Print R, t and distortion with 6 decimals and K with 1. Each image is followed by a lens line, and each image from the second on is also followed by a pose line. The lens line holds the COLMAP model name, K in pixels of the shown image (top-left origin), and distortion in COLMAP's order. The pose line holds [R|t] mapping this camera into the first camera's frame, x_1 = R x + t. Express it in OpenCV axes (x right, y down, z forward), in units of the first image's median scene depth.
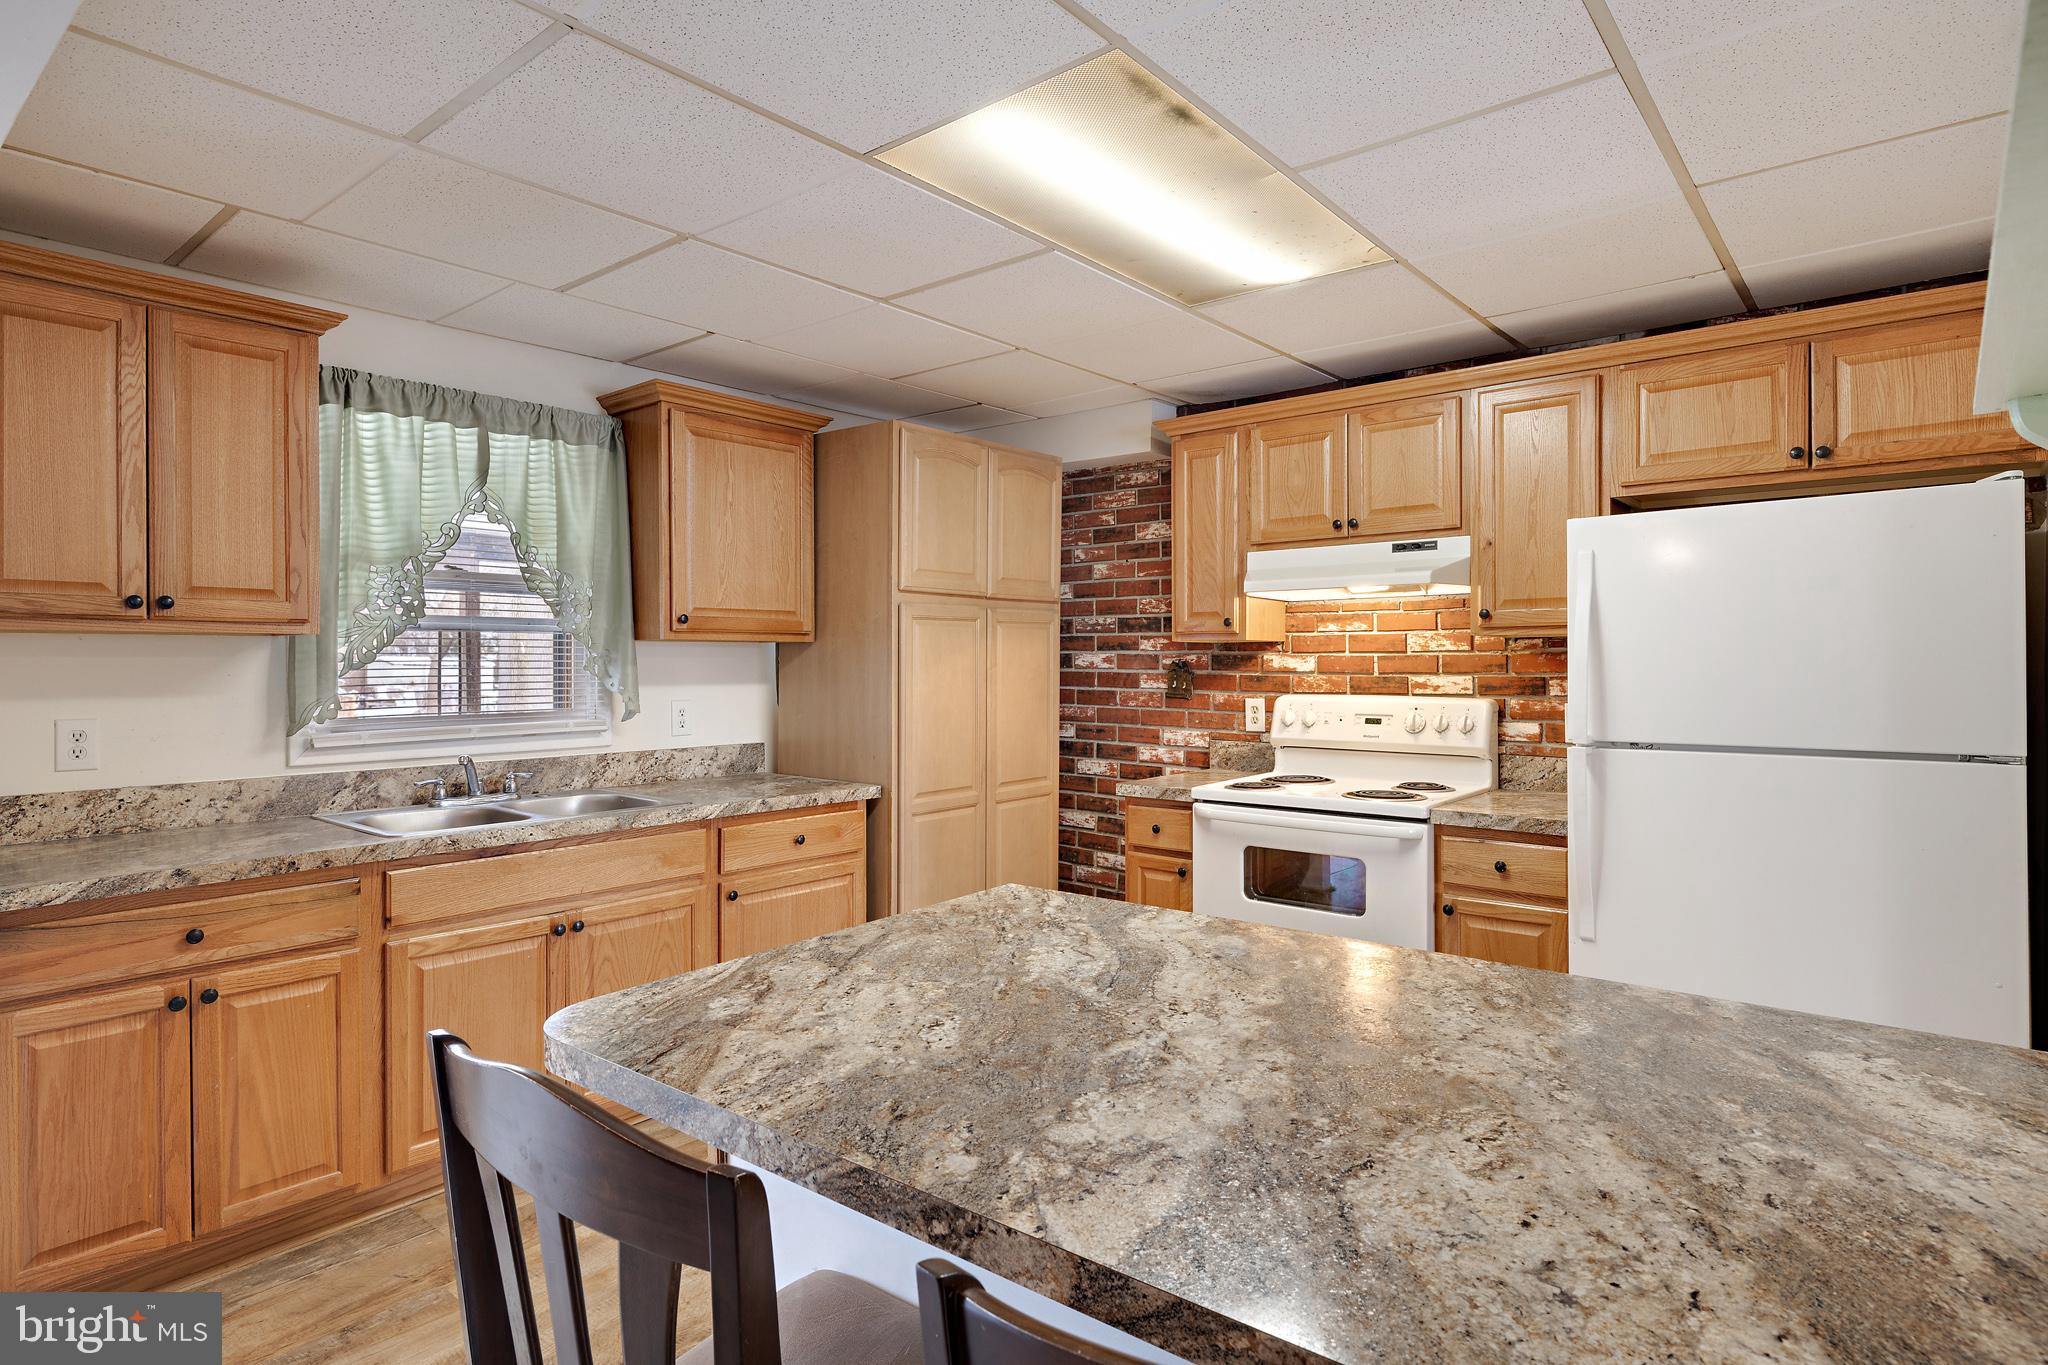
lens RADIAL K [[1095.0, 0, 1016.3], [0, 1095.0, 661.4], [0, 0, 1]] dist [-0.003297, 0.001077]
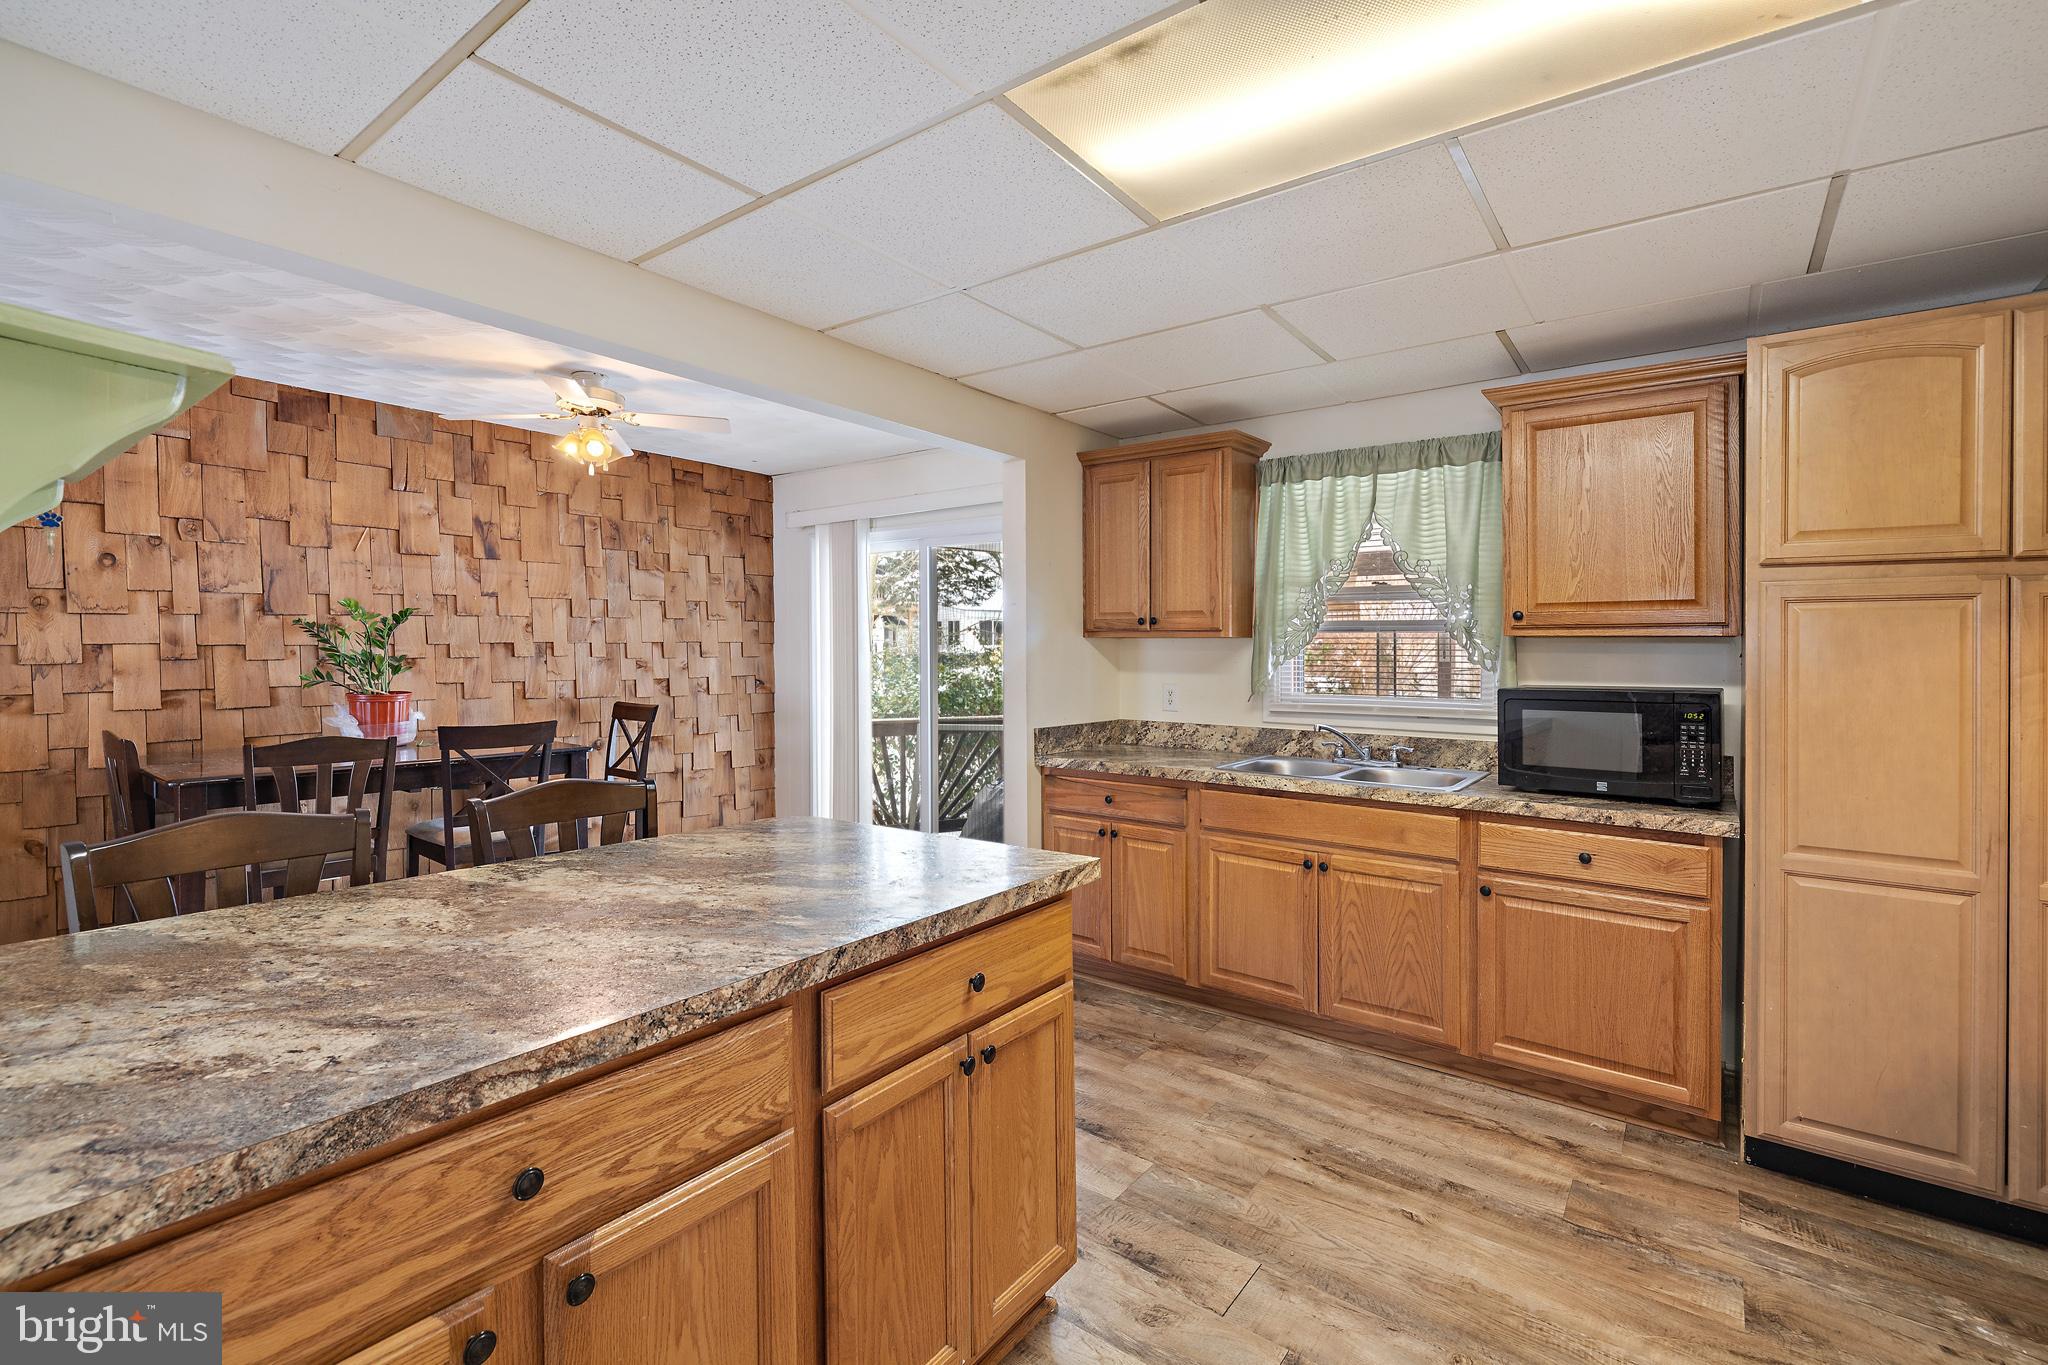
lens RADIAL K [[900.6, 0, 1017.0], [0, 900.6, 663.8], [0, 0, 1]] dist [-0.006365, 0.000230]
pose [[0.048594, 0.016353, -0.998685, 0.494178], [-0.008293, 0.999838, 0.015968, -0.003304], [0.998784, 0.007506, 0.048721, 0.483557]]
